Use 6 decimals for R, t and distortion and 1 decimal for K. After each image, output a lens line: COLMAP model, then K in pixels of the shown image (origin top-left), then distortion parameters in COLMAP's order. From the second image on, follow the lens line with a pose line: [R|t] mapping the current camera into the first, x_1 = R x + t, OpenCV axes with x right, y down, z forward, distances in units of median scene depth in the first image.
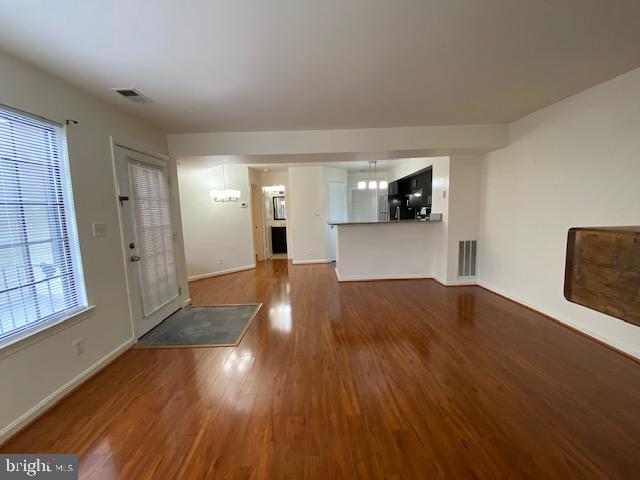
lens RADIAL K [[259.4, 0, 319.6], [0, 259.4, 238.5], [0, 0, 1]] dist [0.022499, -0.020285]
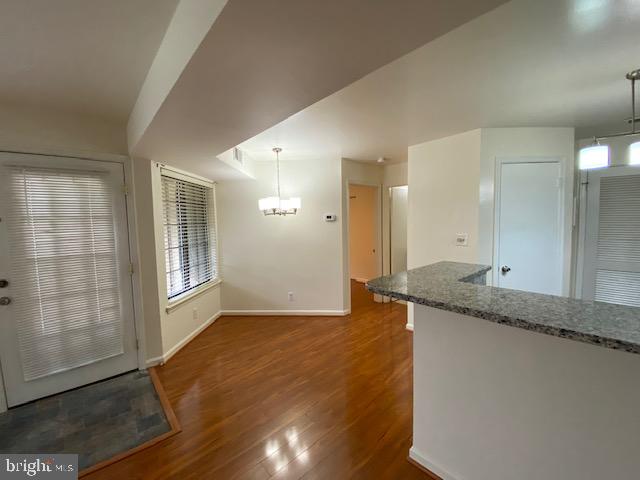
lens RADIAL K [[259.4, 0, 319.6], [0, 259.4, 238.5], [0, 0, 1]] dist [0.022499, -0.020285]
pose [[0.657057, 0.069758, -0.750607, 0.300136], [-0.085048, 0.996212, 0.018136, -0.141702], [0.749028, 0.051921, 0.660500, 0.894964]]
